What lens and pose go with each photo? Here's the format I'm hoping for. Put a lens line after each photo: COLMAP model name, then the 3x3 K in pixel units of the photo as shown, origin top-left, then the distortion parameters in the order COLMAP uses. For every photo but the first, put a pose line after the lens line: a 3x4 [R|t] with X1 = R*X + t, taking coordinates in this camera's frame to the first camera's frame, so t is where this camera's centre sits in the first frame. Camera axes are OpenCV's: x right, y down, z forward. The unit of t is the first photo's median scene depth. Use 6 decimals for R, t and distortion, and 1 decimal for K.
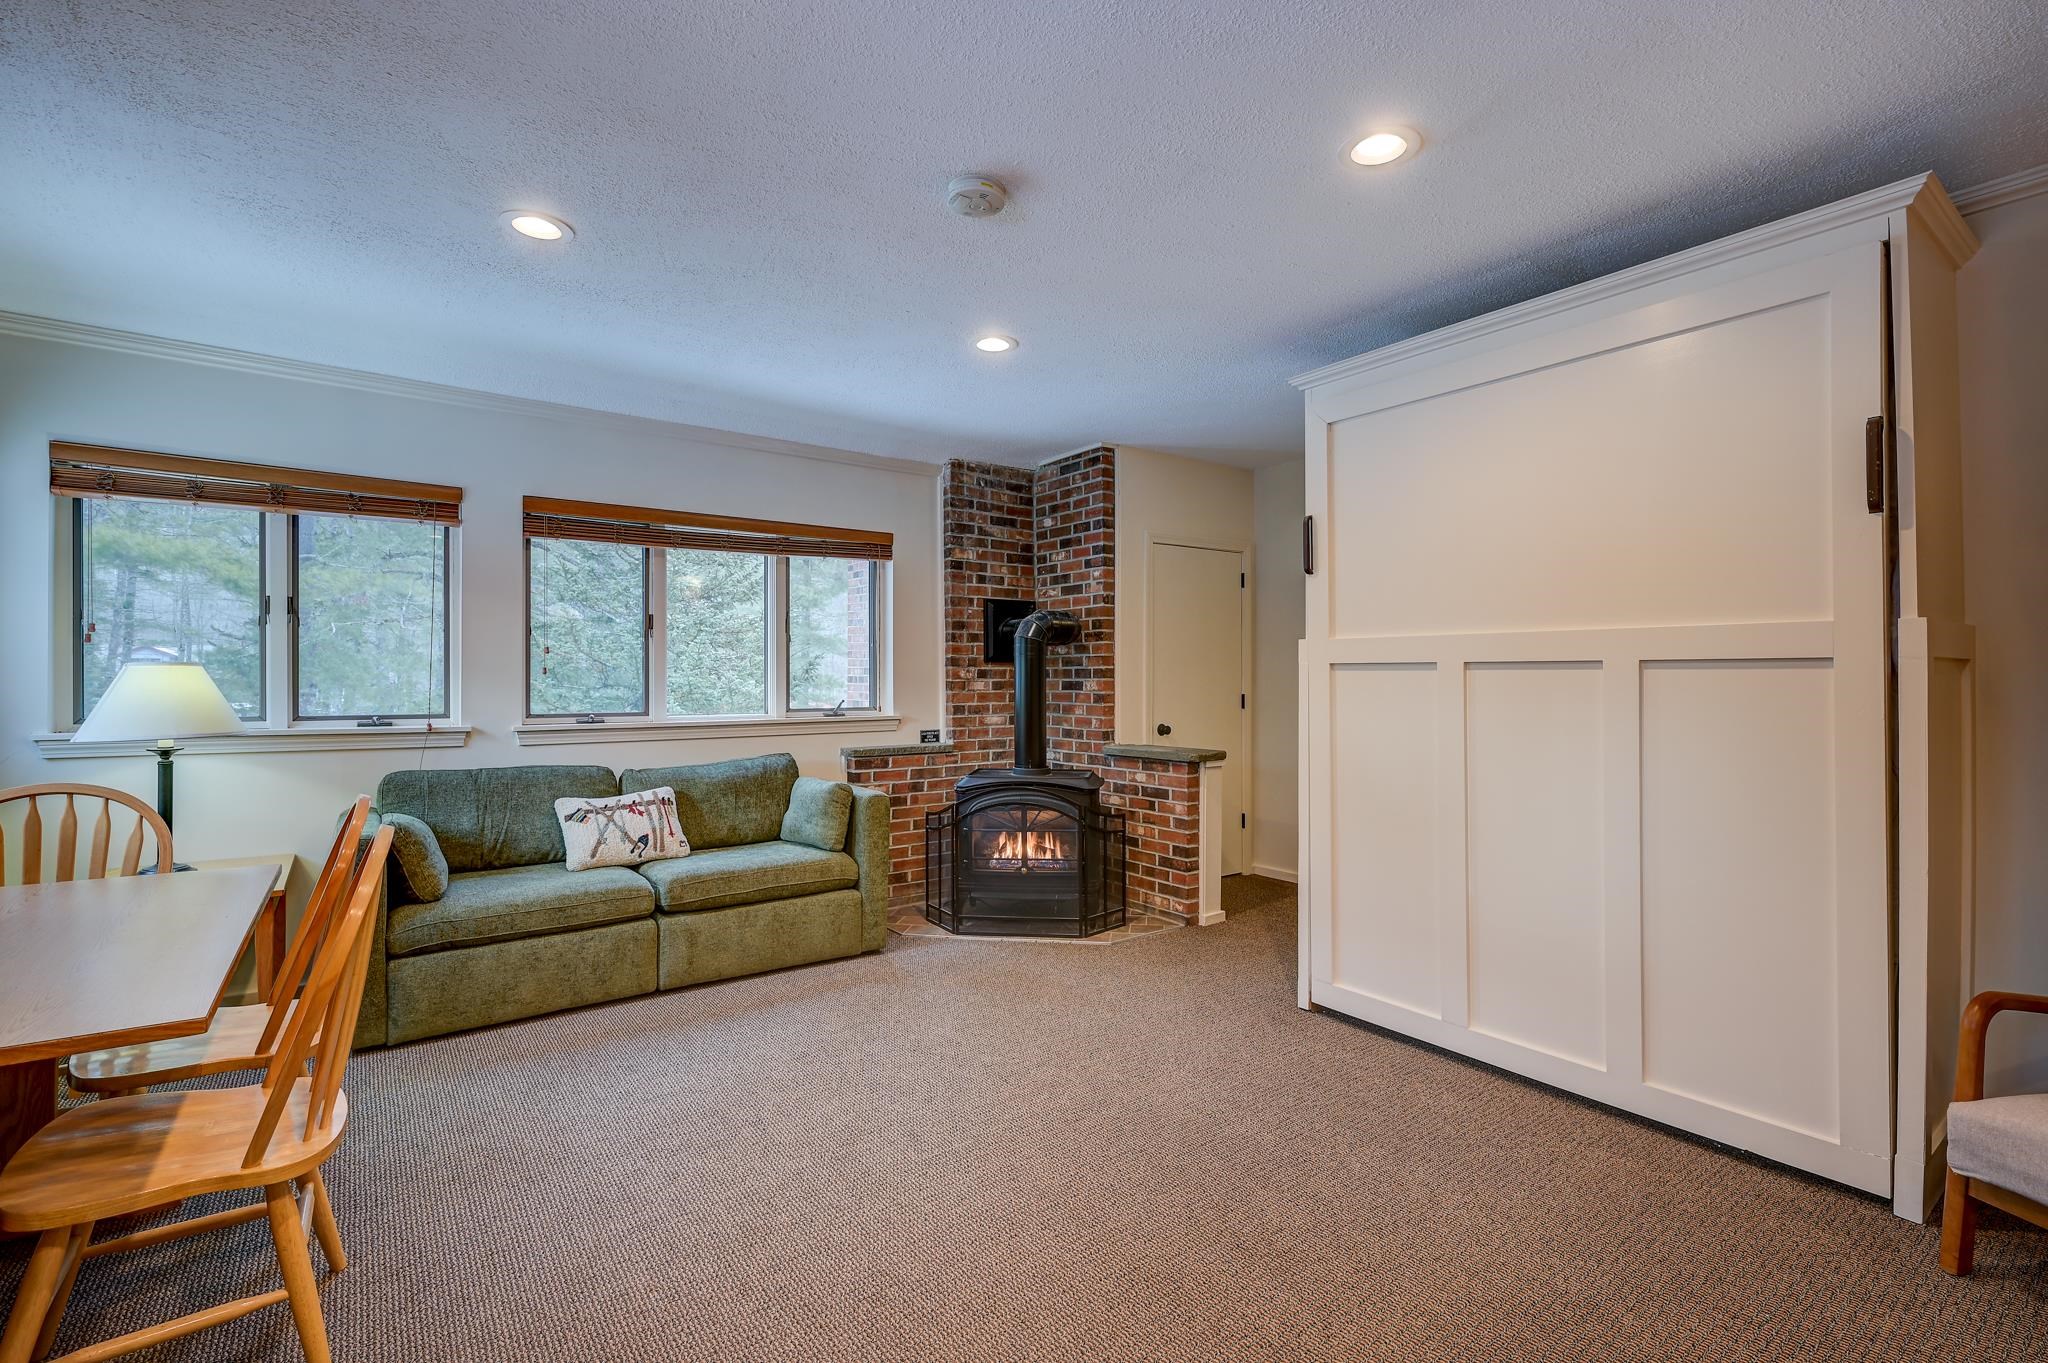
lens RADIAL K [[914.4, 0, 1027.4], [0, 914.4, 674.7], [0, 0, 1]] dist [-0.000683, 0.000285]
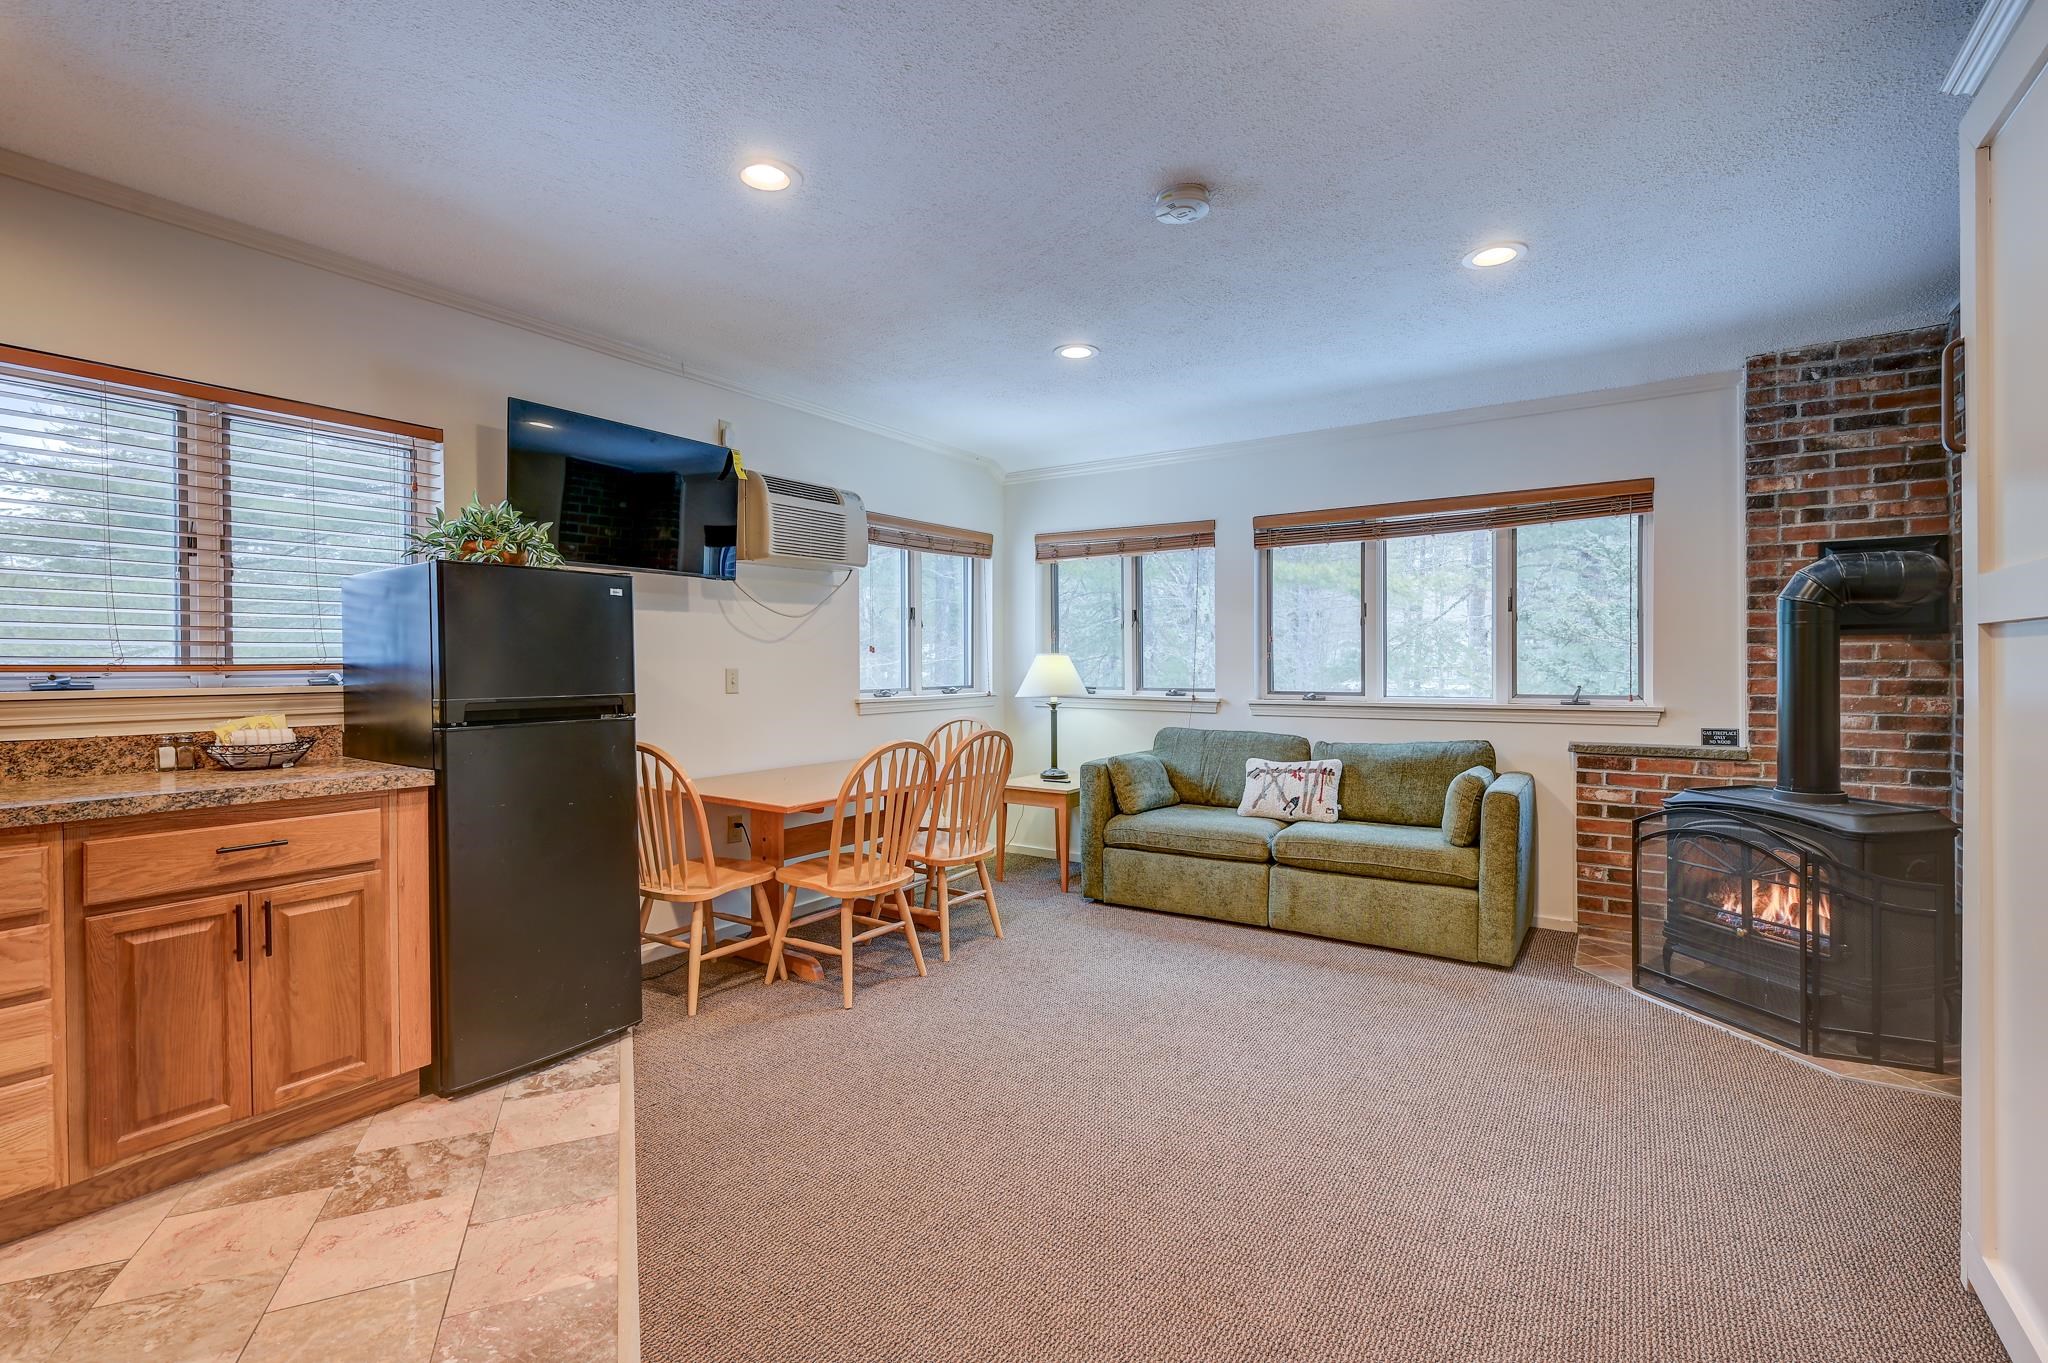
lens RADIAL K [[907.5, 0, 1027.6], [0, 907.5, 674.4], [0, 0, 1]] dist [0.000571, -0.000161]
pose [[0.344477, 0.007638, -0.938764, 0.455904], [0.006503, 0.999923, 0.010522, 0.005140], [0.938772, -0.009729, 0.344401, 0.243304]]
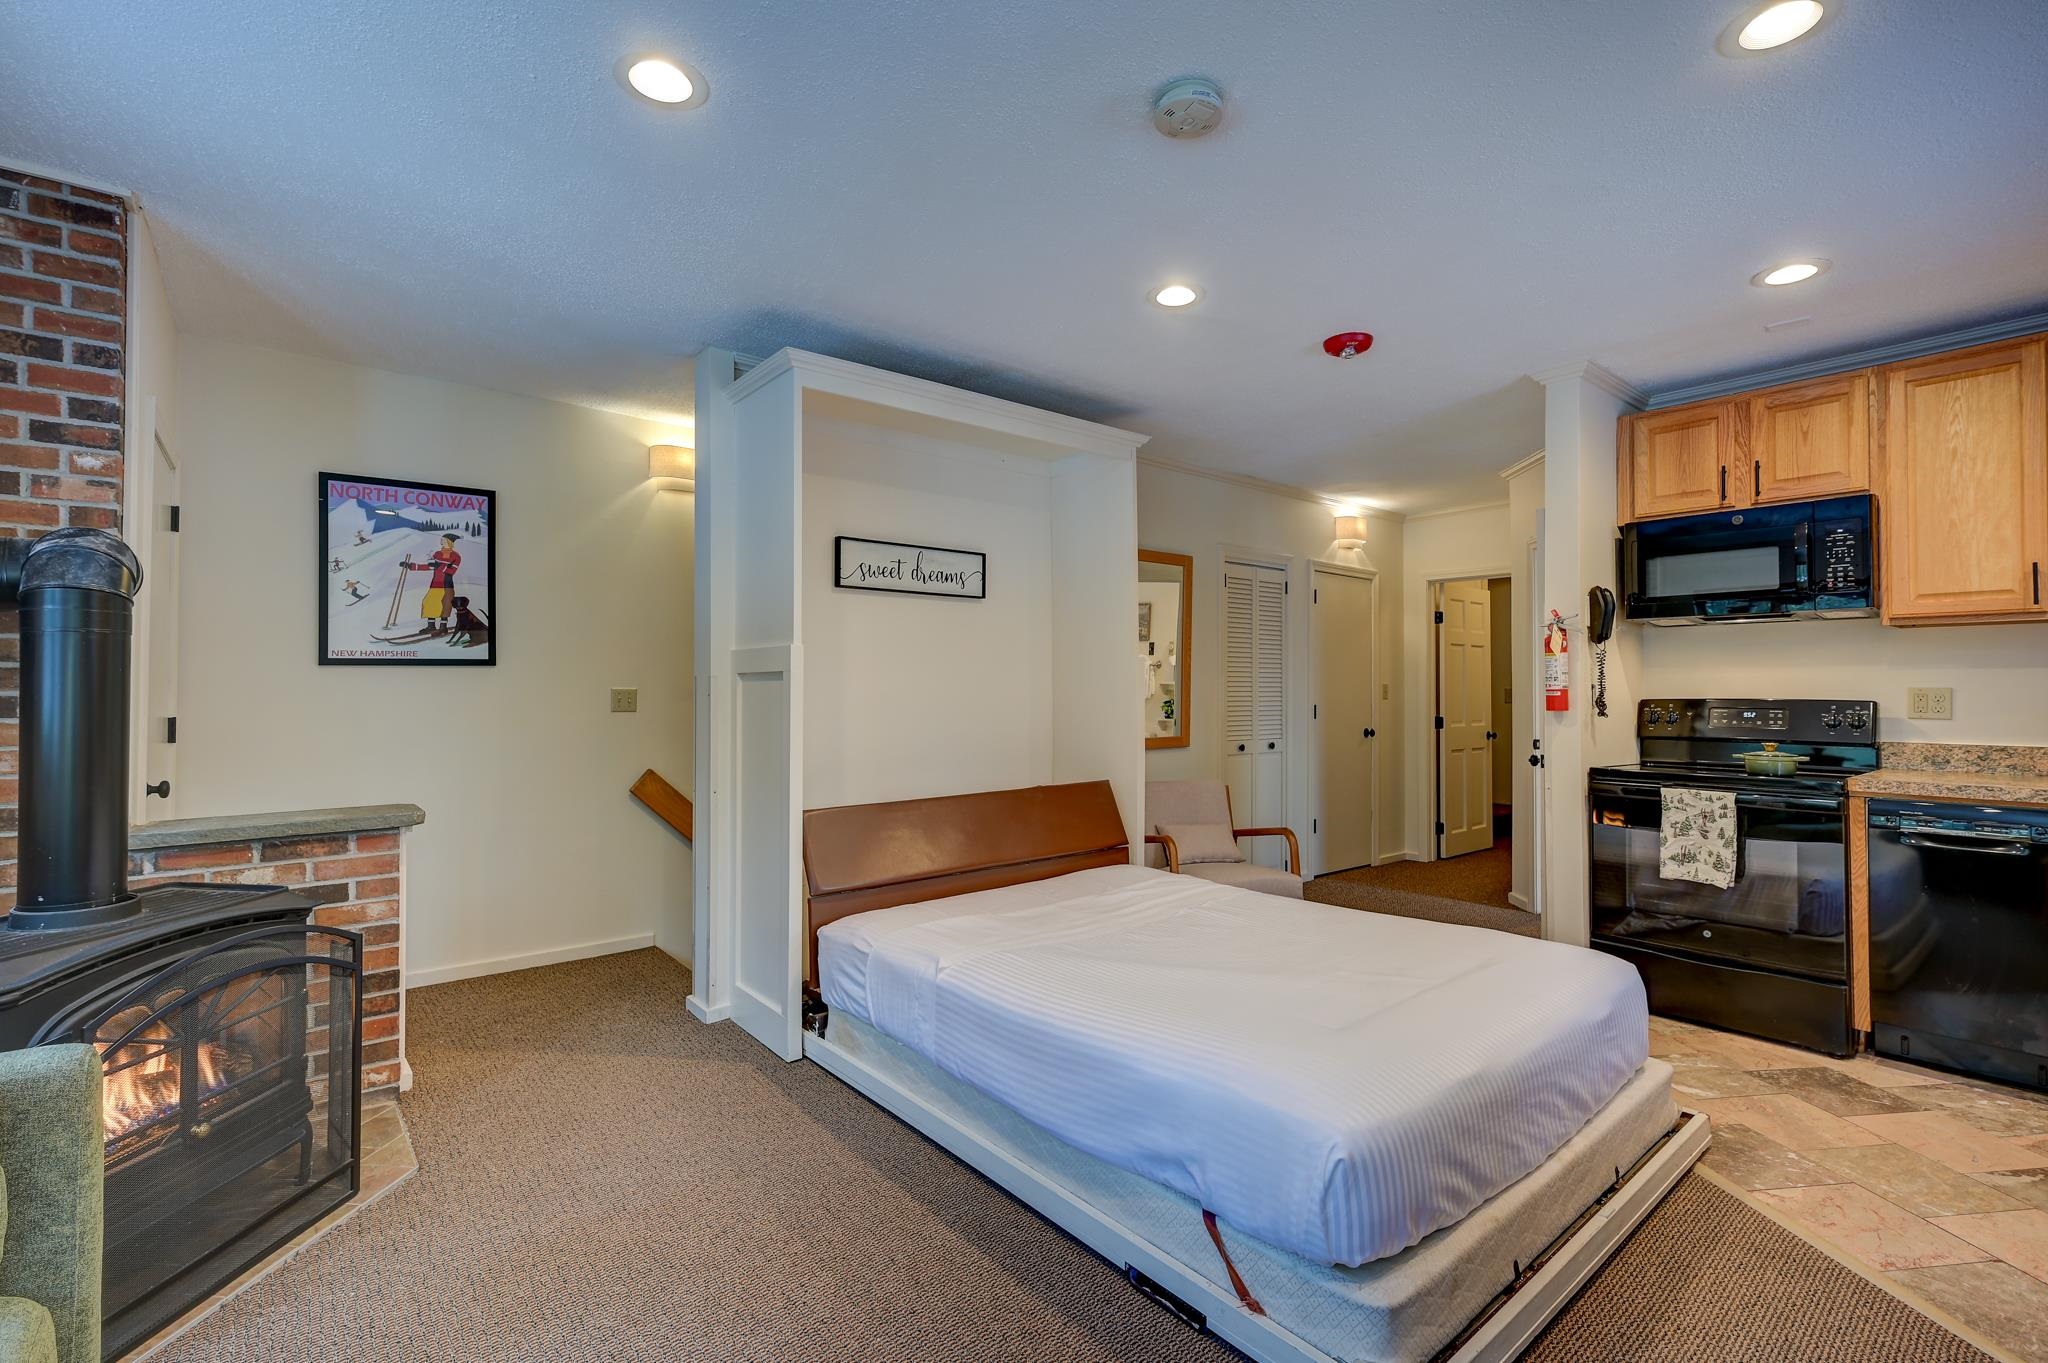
lens RADIAL K [[914.4, 0, 1027.4], [0, 914.4, 674.7], [0, 0, 1]] dist [-0.000683, 0.000285]
pose [[-0.053274, 0.015946, 0.998453, -0.456146], [-0.001337, 0.999870, -0.016040, 0.003645], [-0.998579, -0.002190, -0.053245, 0.622428]]
